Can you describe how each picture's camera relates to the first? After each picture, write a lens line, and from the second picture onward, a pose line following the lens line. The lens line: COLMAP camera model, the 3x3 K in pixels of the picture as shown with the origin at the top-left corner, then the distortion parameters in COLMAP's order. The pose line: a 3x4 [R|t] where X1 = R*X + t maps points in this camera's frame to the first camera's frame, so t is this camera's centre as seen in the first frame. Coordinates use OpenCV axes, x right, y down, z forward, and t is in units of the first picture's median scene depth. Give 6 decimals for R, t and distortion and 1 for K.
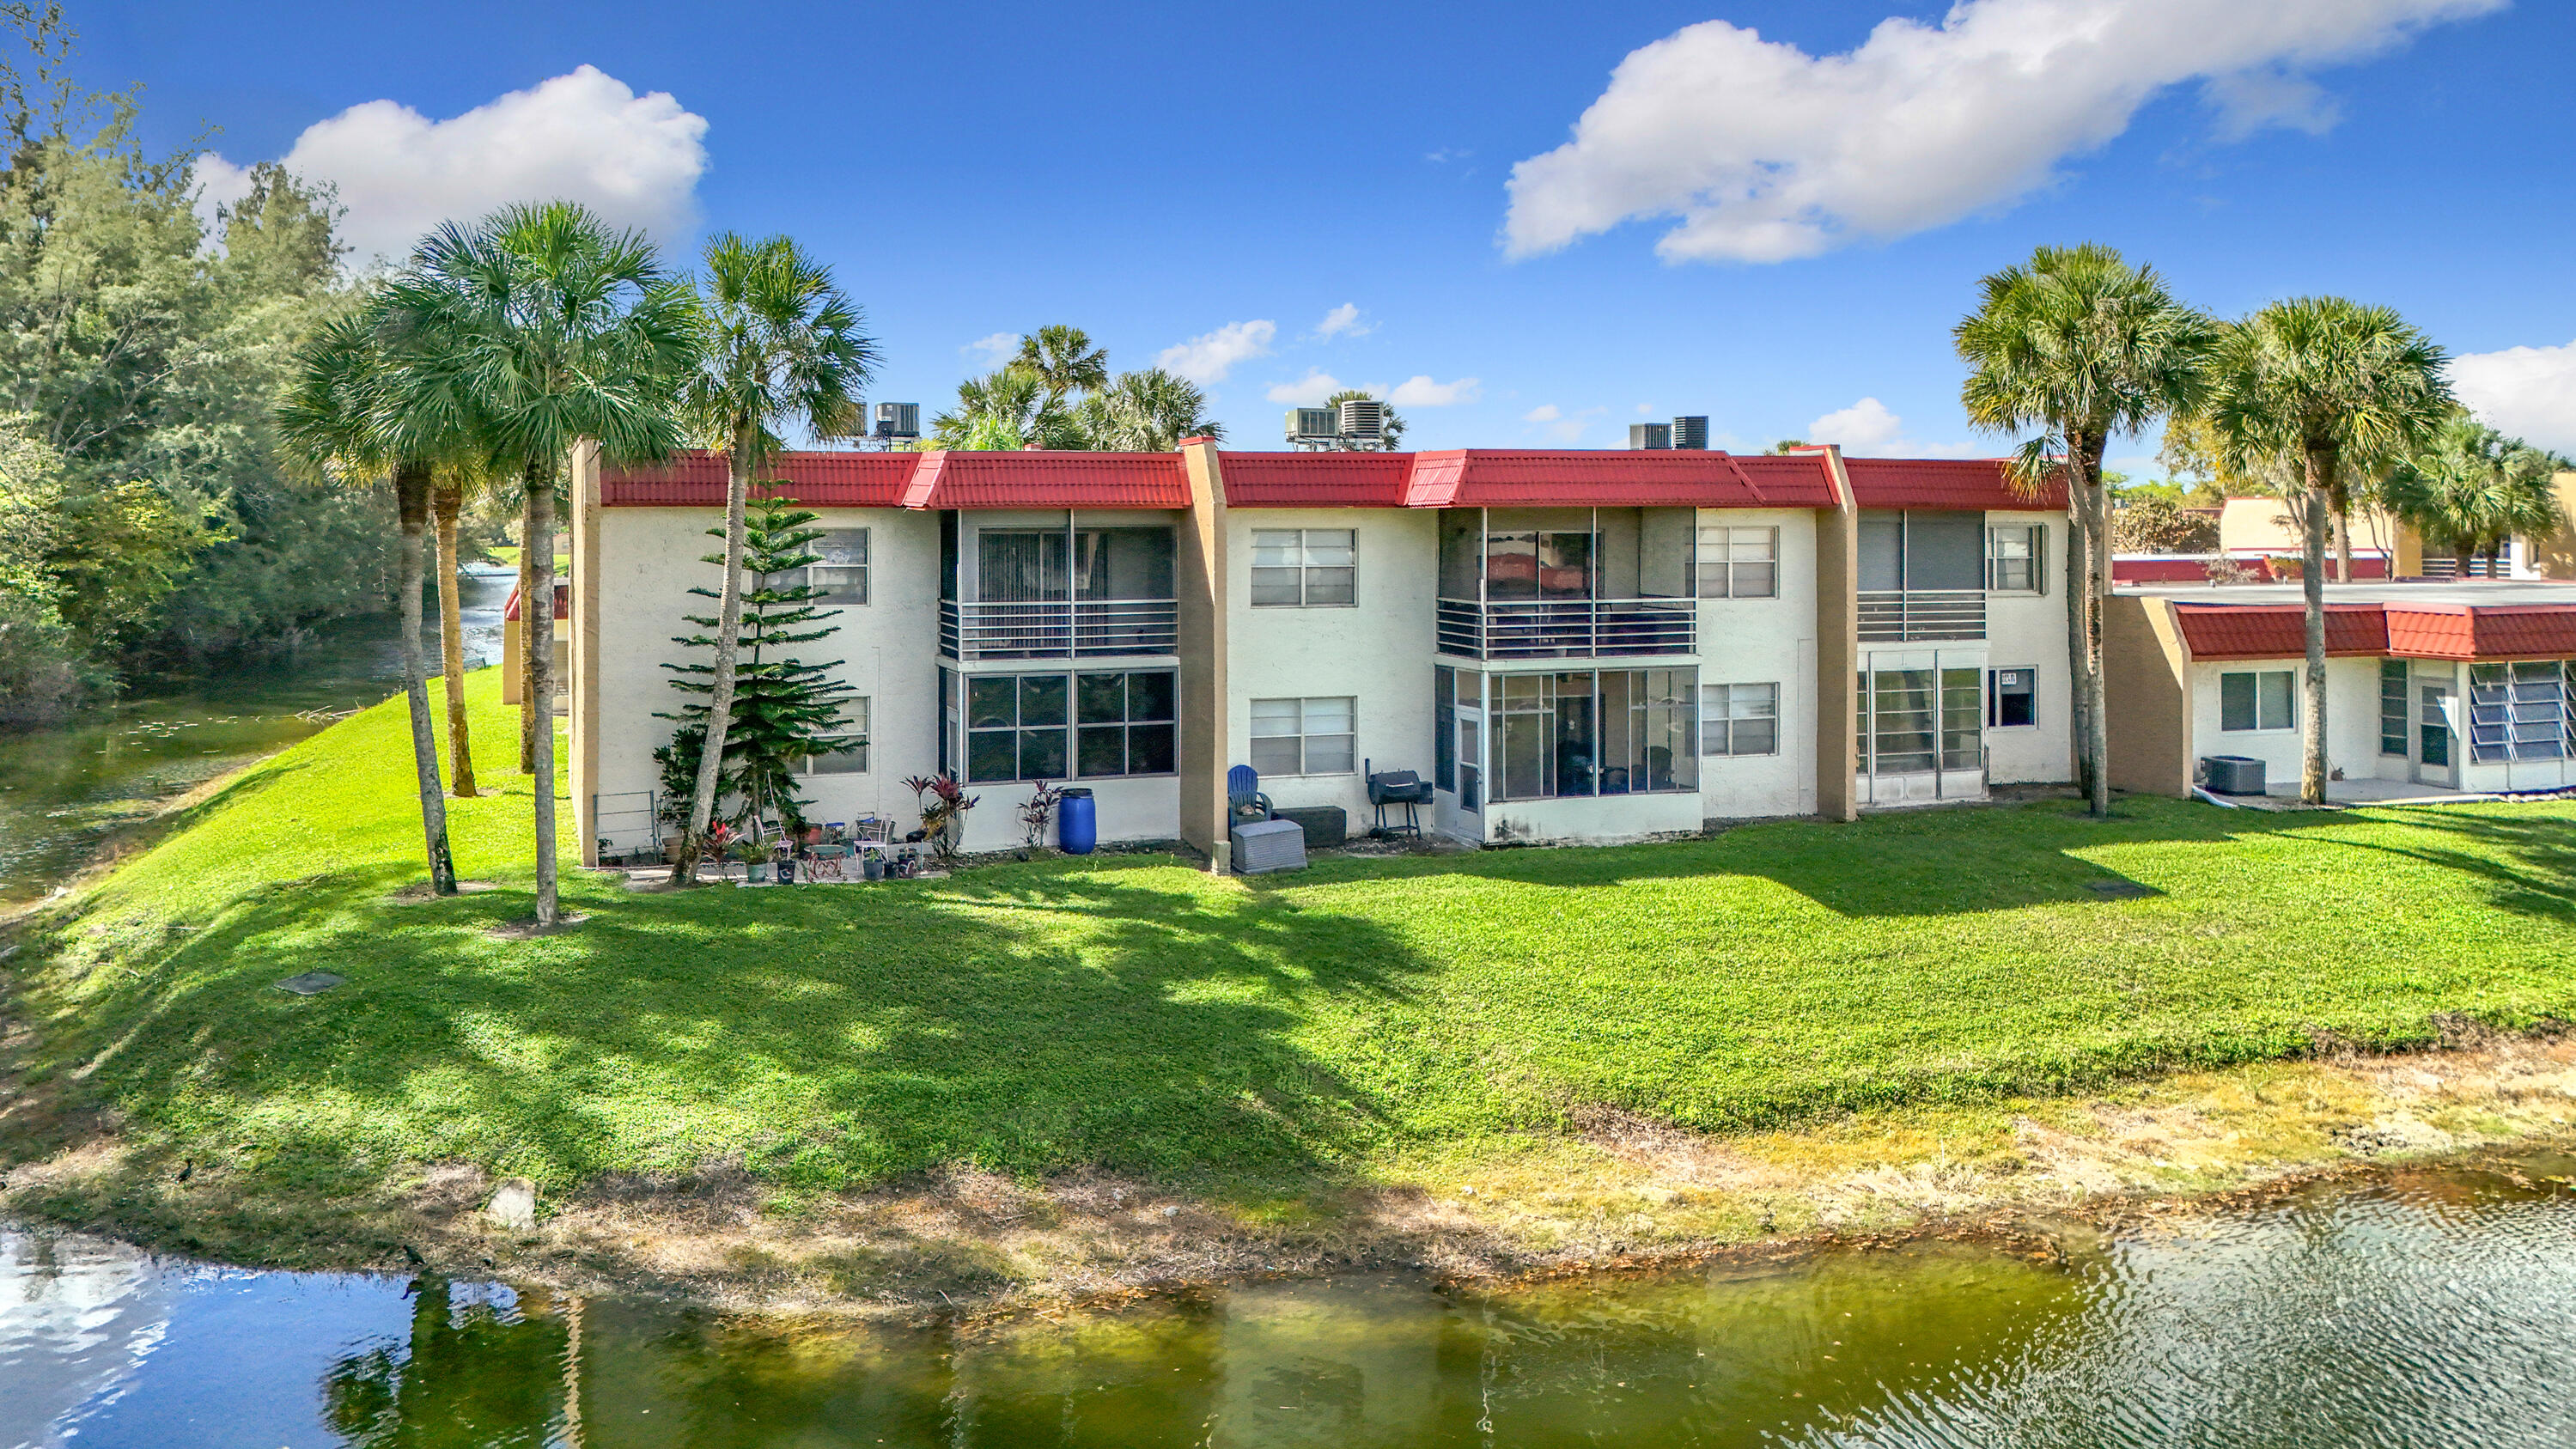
lens RADIAL K [[1937.0, 0, 1289.9], [0, 1937.0, 568.0], [0, 0, 1]] dist [-0.004215, -0.002276]
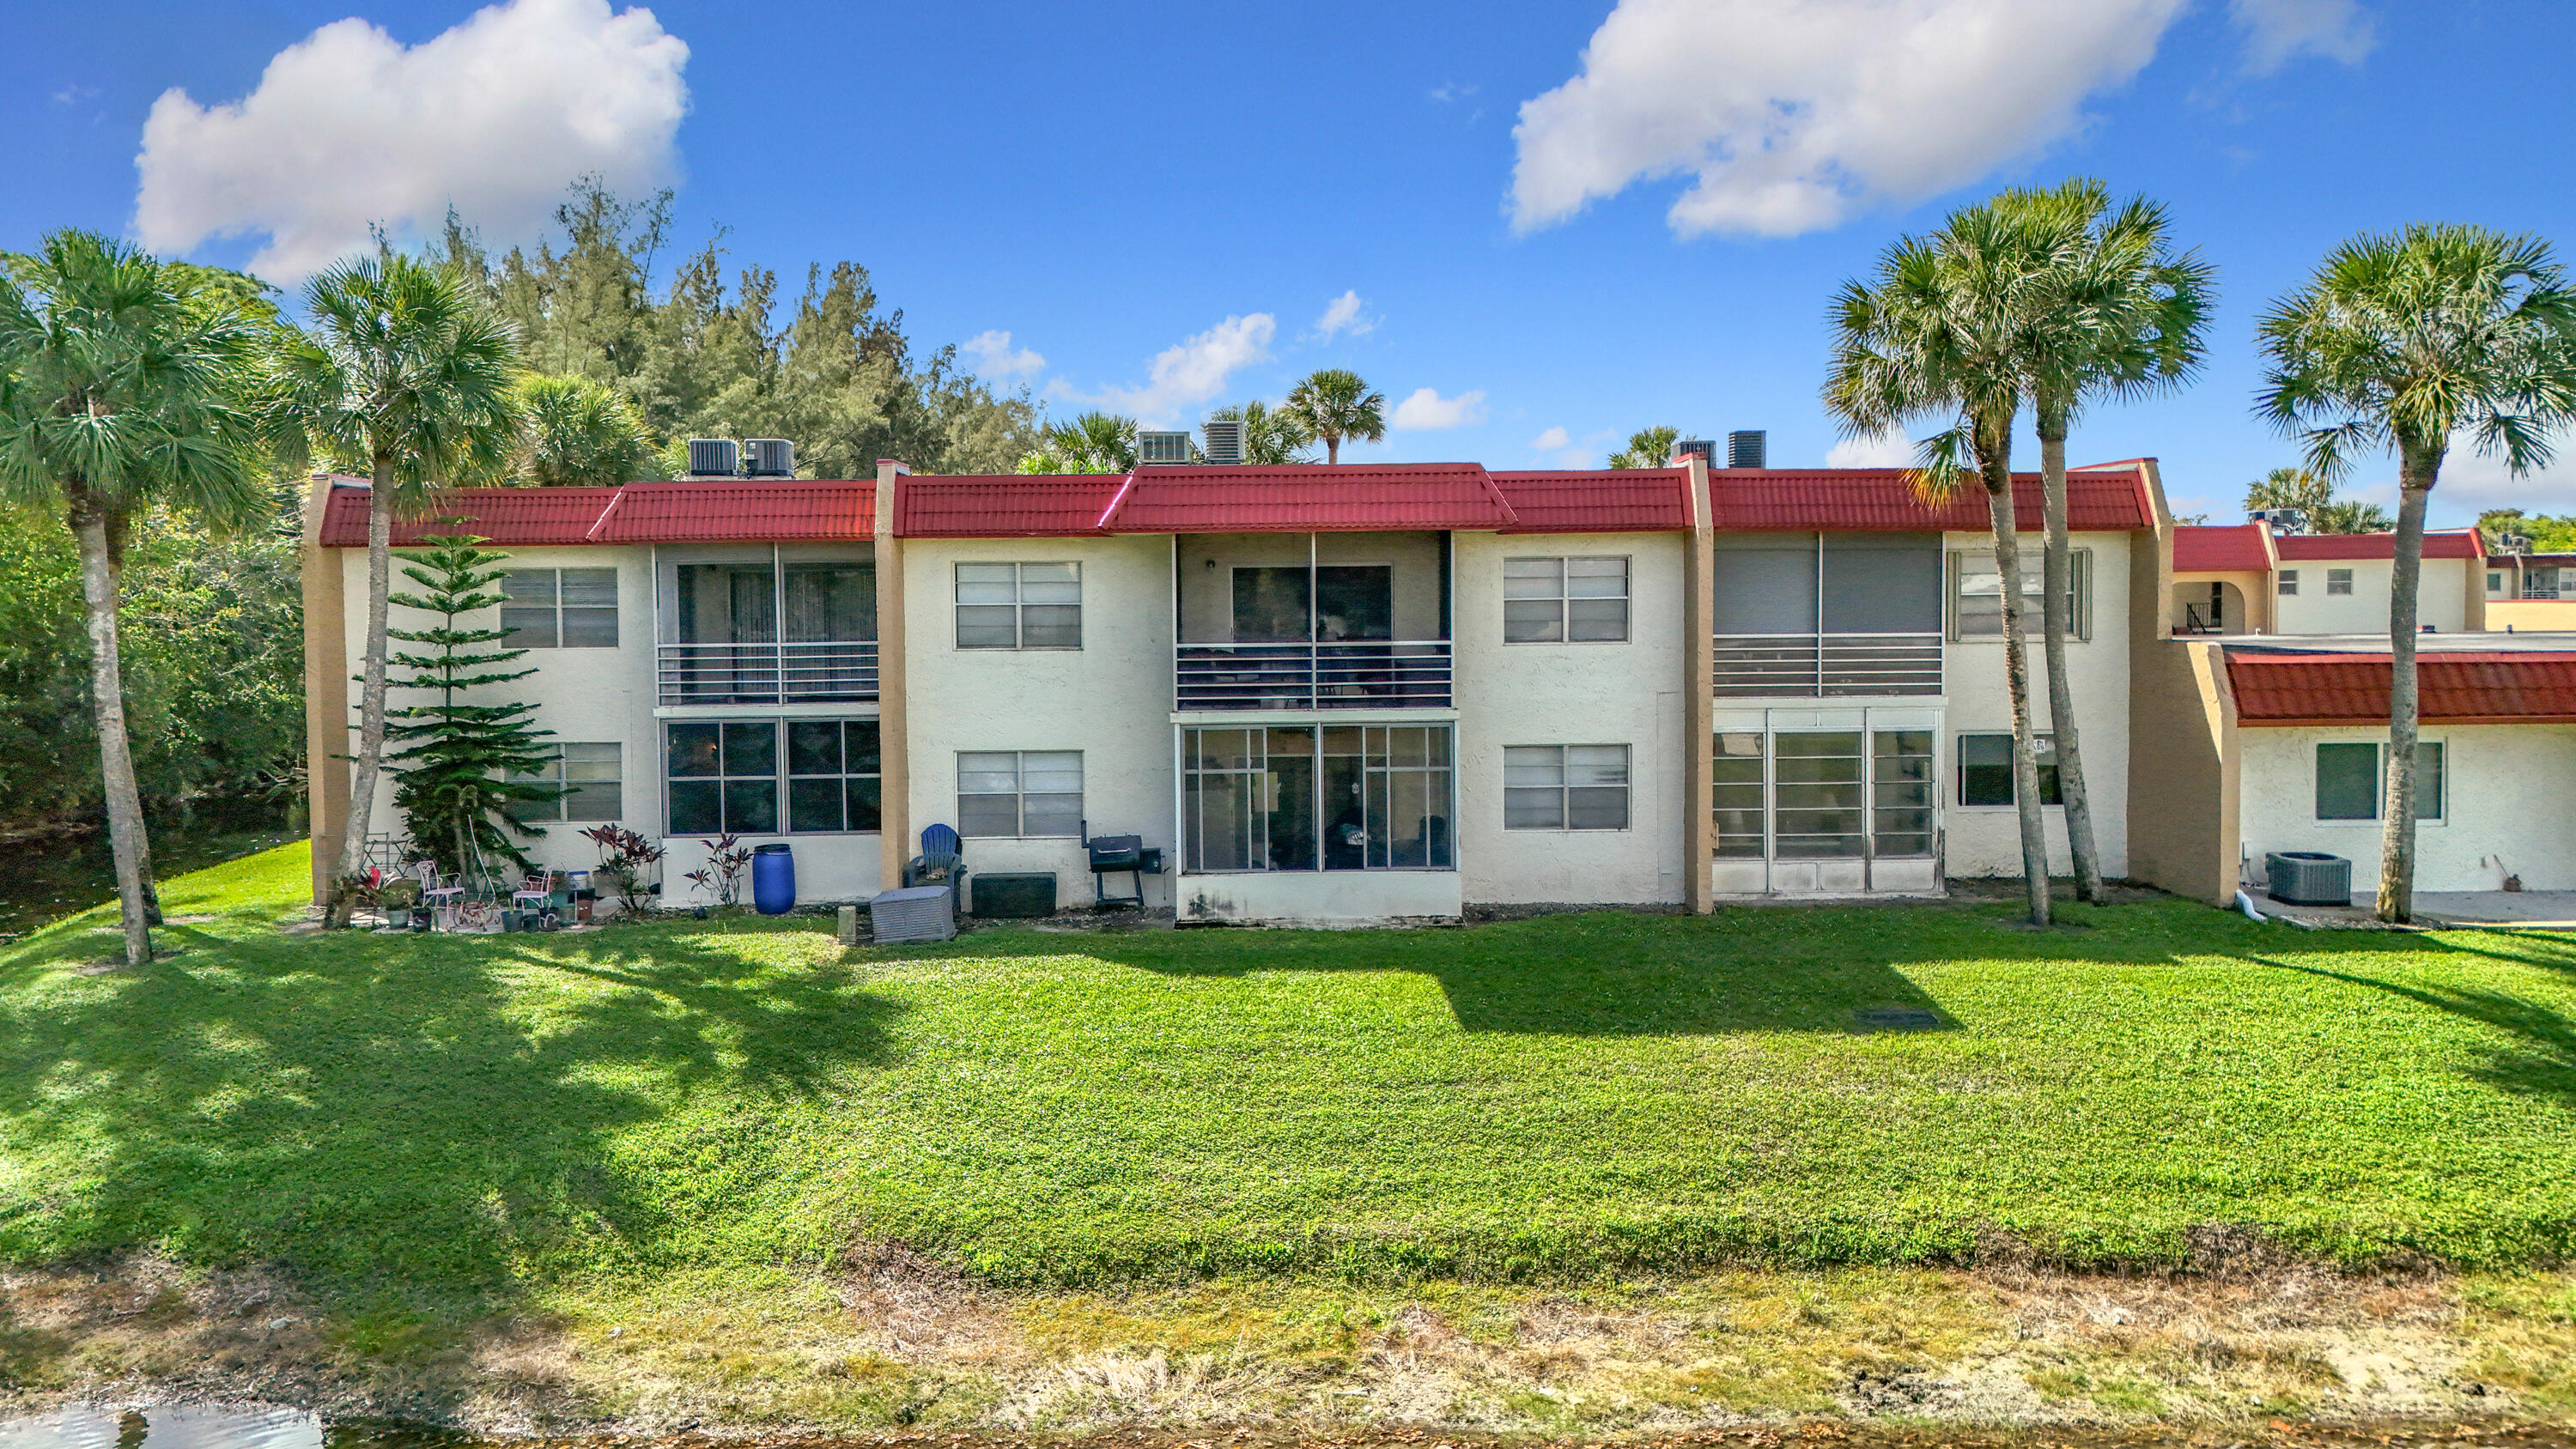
lens RADIAL K [[1933.8, 0, 1288.0], [0, 1933.8, 724.5], [0, 0, 1]] dist [0.060082, -0.002523]
pose [[0.954040, 0.014659, -0.299321, 0.393554], [0.000976, 0.998646, 0.052018, 0.008129], [0.299678, -0.049920, 0.952733, 0.180949]]
